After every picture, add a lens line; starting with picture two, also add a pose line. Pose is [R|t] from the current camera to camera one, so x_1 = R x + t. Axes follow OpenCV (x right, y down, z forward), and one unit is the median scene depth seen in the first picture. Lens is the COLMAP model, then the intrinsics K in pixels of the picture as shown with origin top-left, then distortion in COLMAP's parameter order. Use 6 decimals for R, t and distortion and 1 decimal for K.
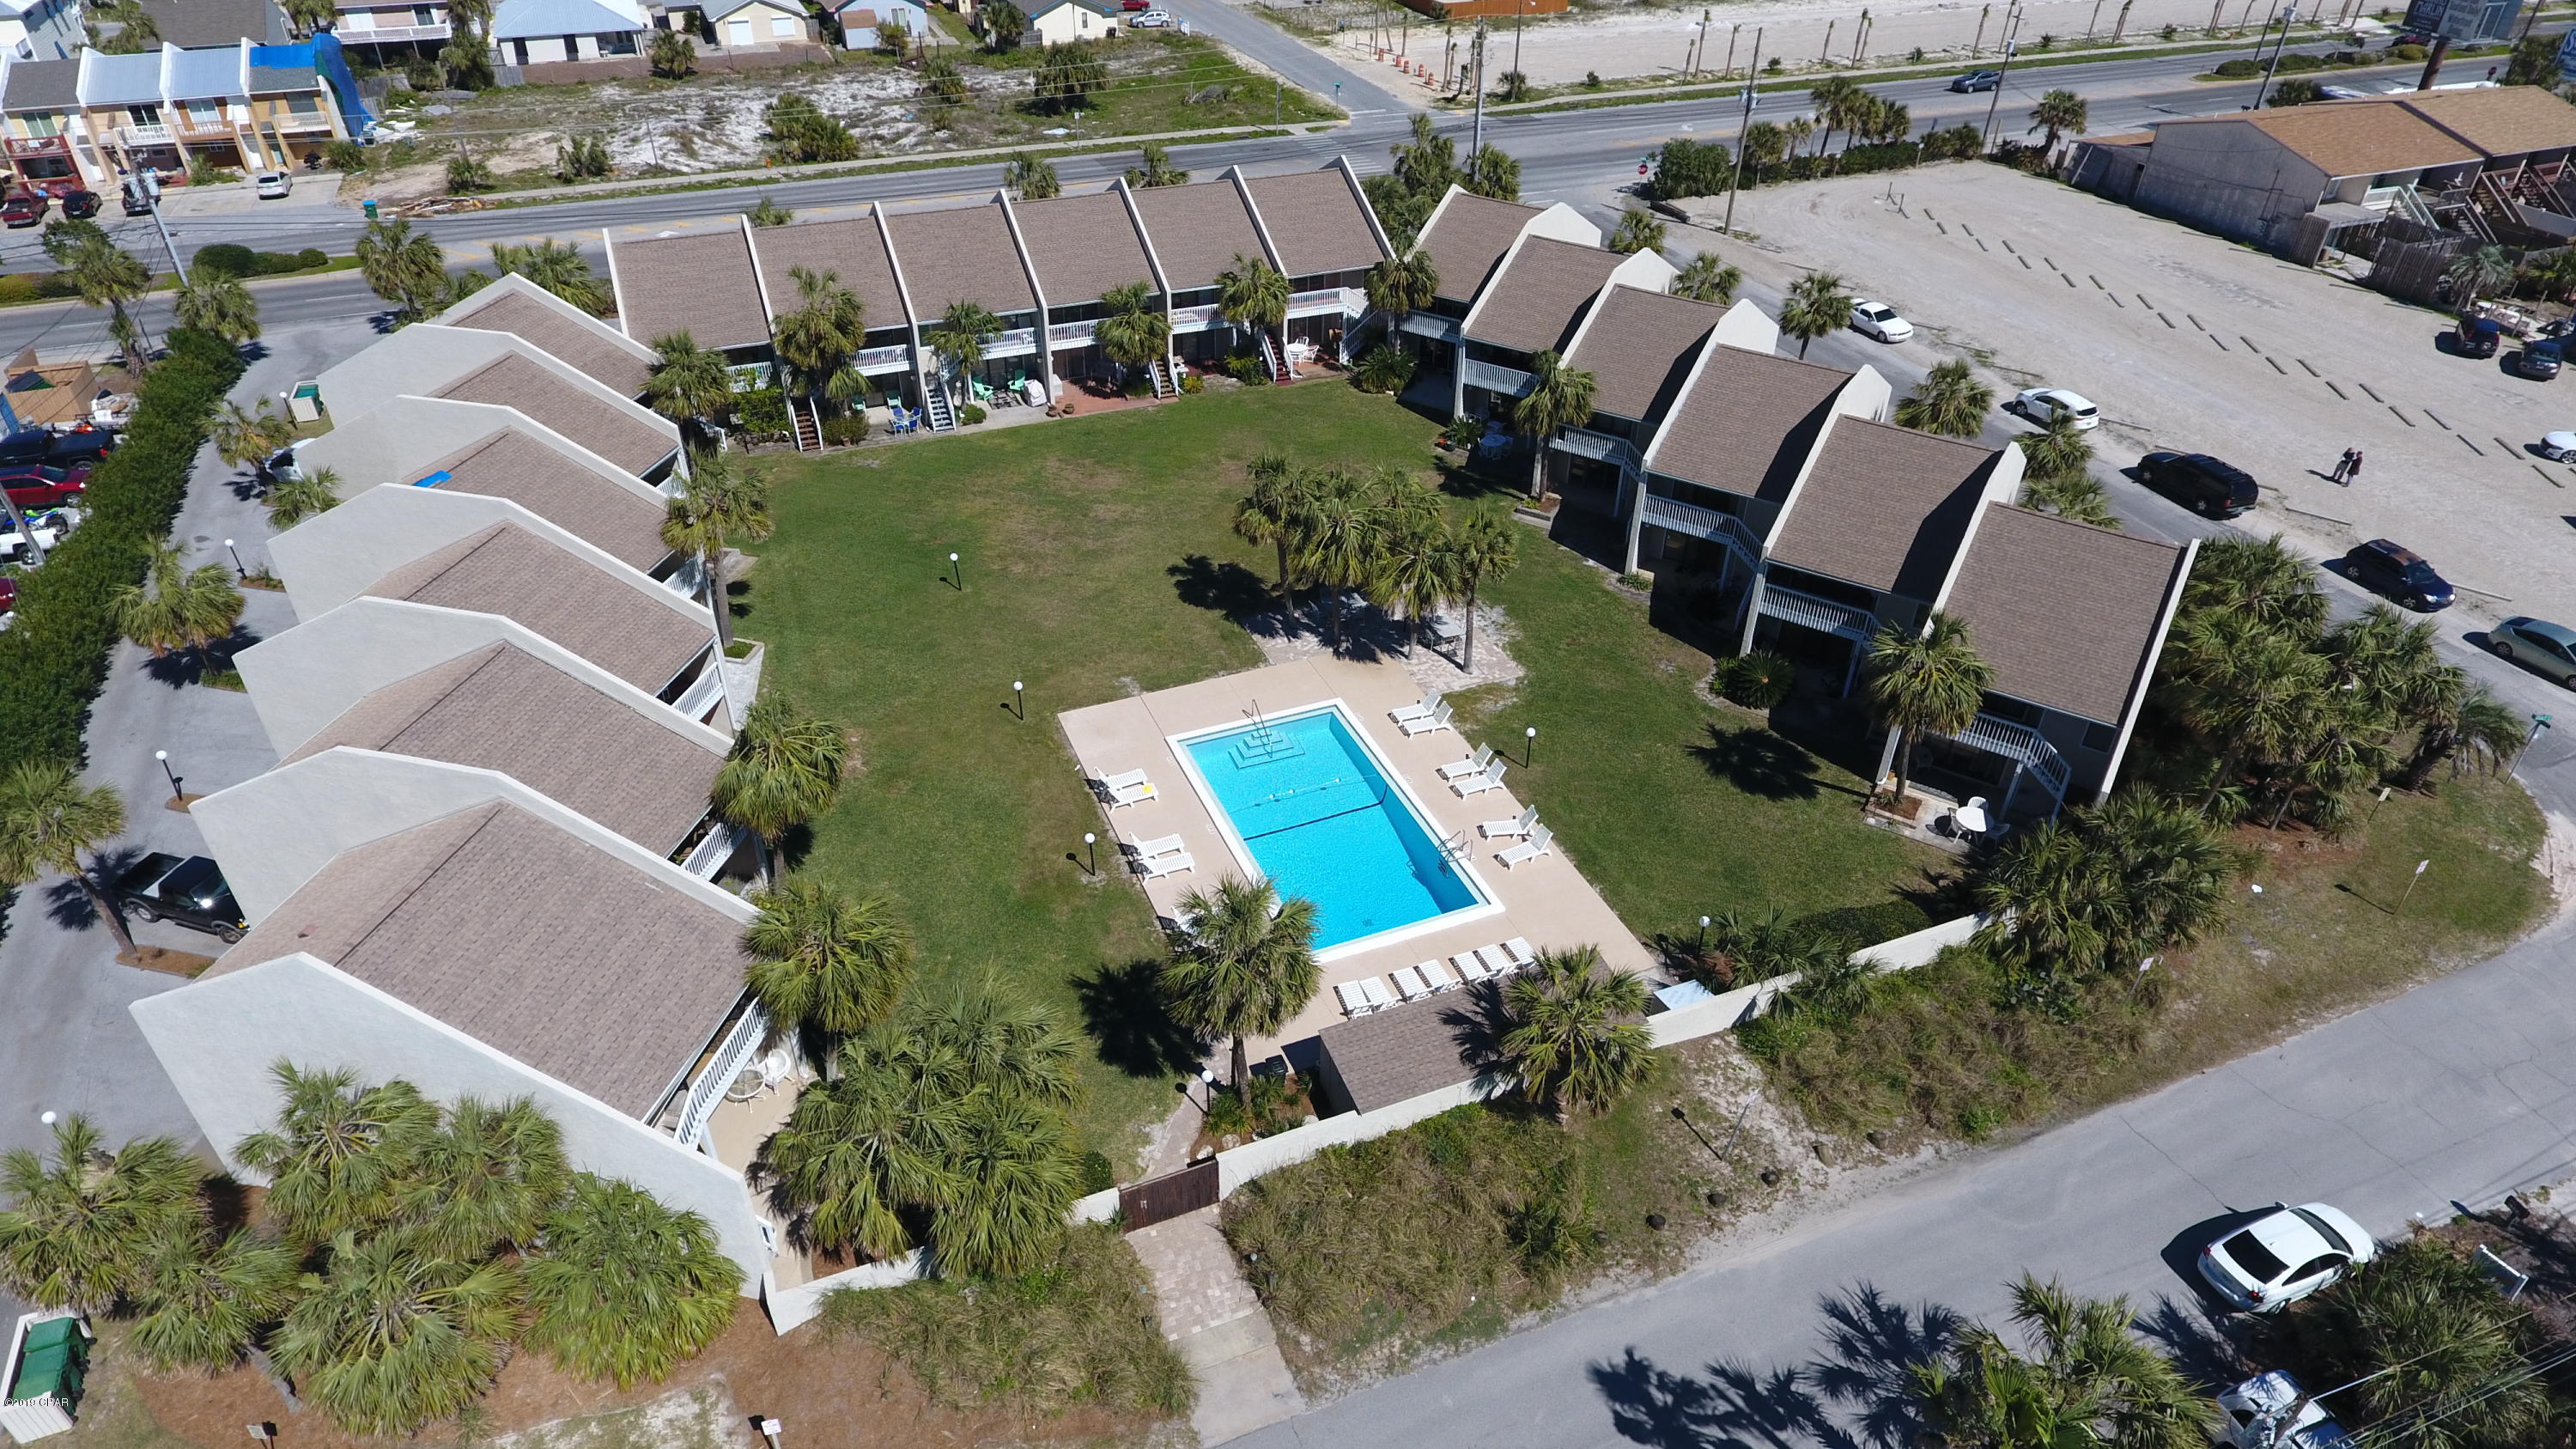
lens RADIAL K [[1509.2, 0, 1288.0], [0, 1509.2, 724.5], [0, 0, 1]] dist [-0.002843, -0.003080]
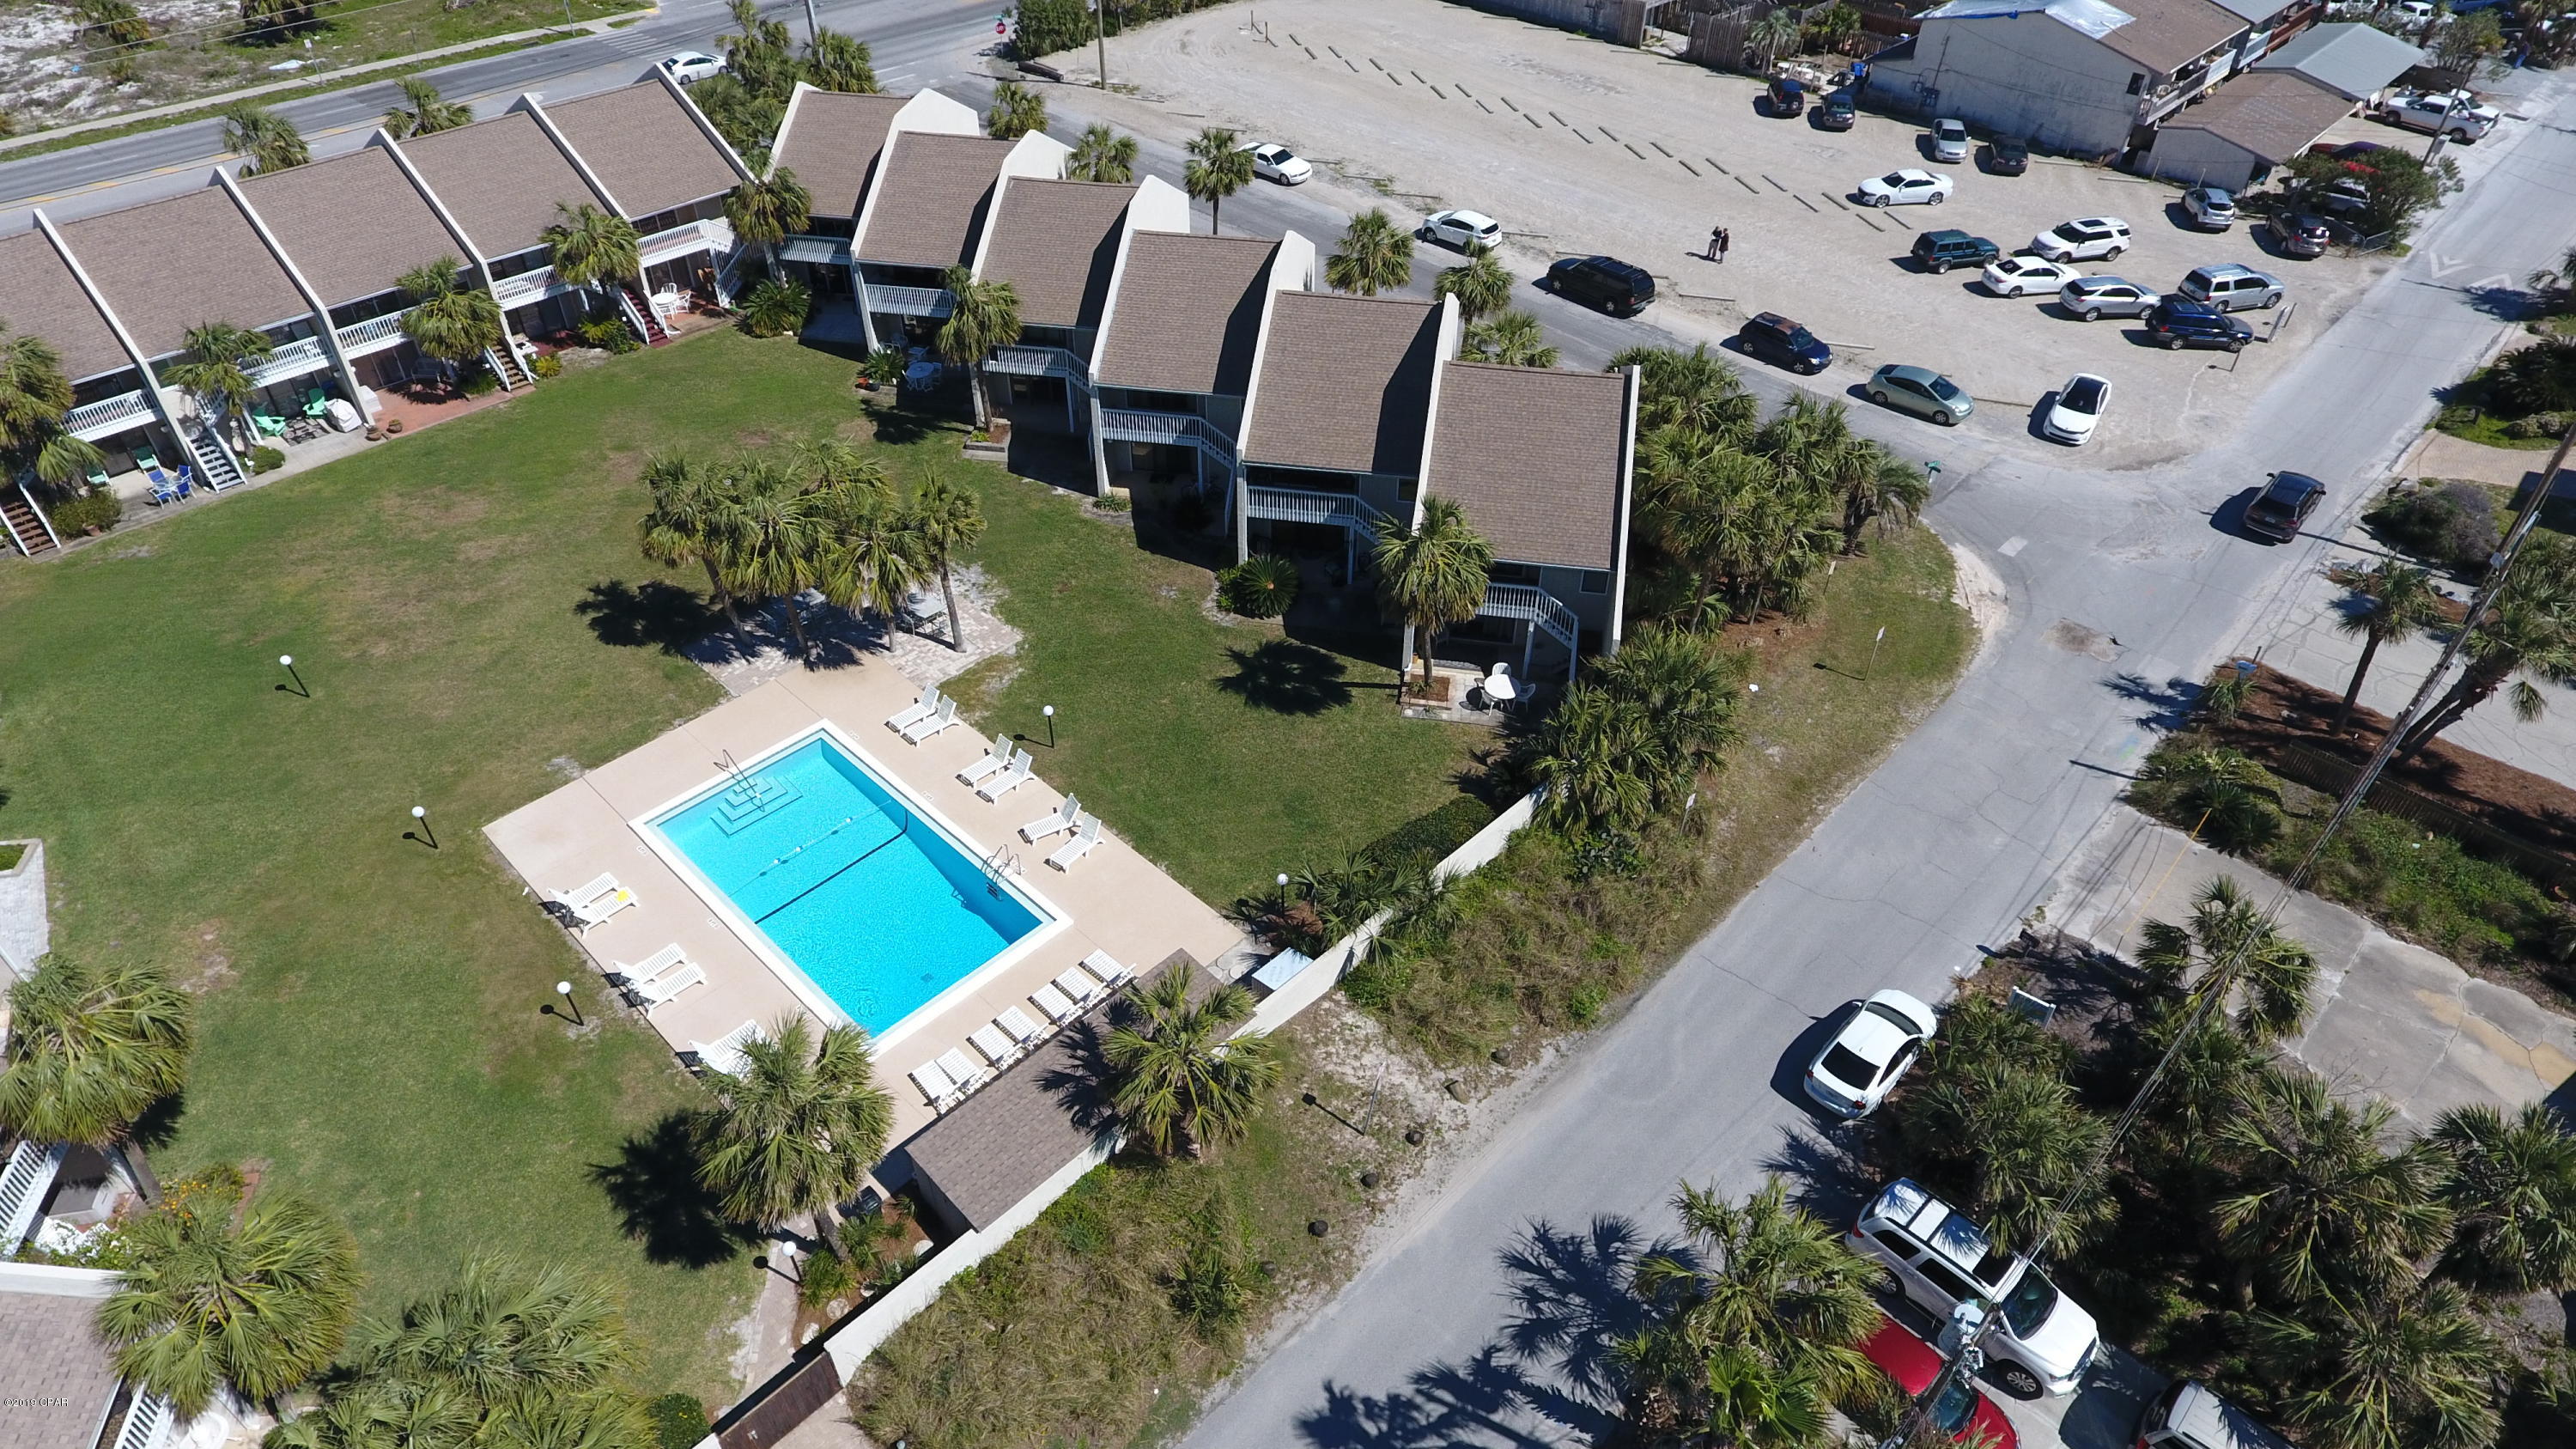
lens RADIAL K [[1509.2, 0, 1288.0], [0, 1509.2, 724.5], [0, 0, 1]] dist [-0.002843, -0.003080]
pose [[0.918436, -0.258535, 0.299392, 0.017185], [0.230177, 0.964820, 0.127048, -0.060429], [-0.321706, -0.047772, 0.945634, 0.085352]]
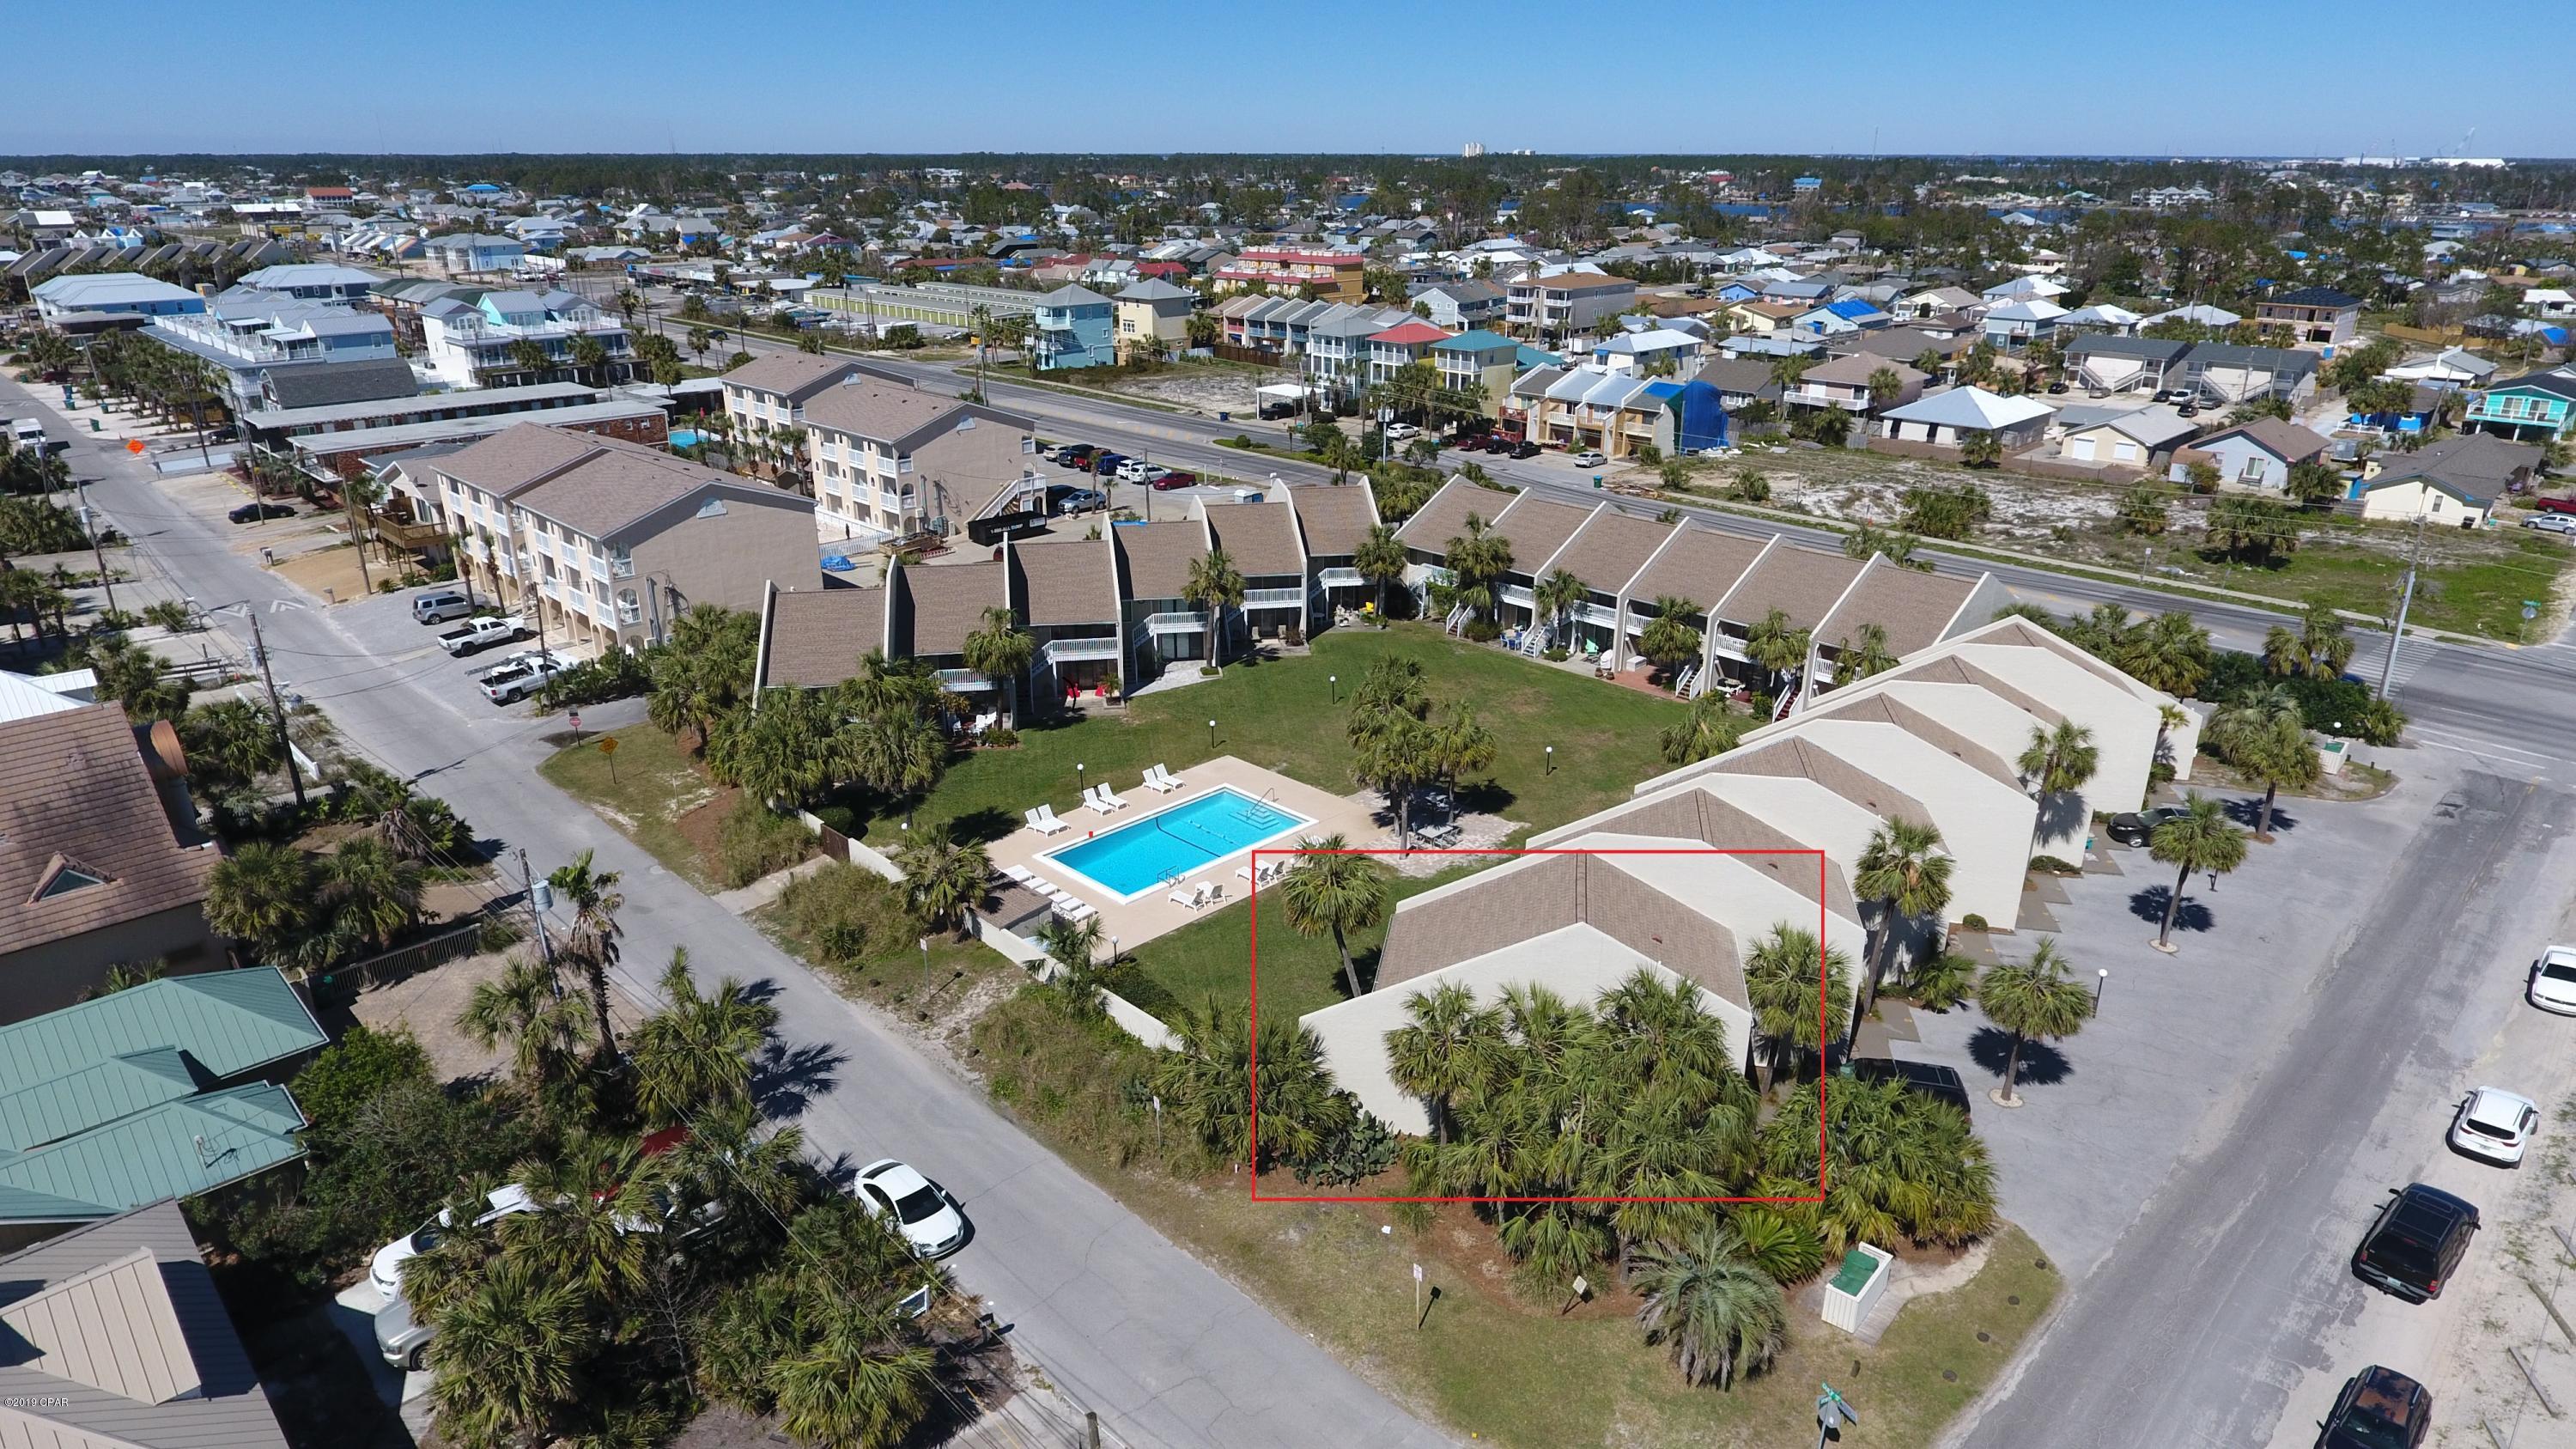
lens RADIAL K [[1509.2, 0, 1288.0], [0, 1509.2, 724.5], [0, 0, 1]] dist [-0.002843, -0.003080]
pose [[0.385202, 0.319824, -0.865640, 1.103986], [-0.528707, 0.845301, 0.077039, -0.170769], [0.756365, 0.427994, 0.494704, 0.261907]]
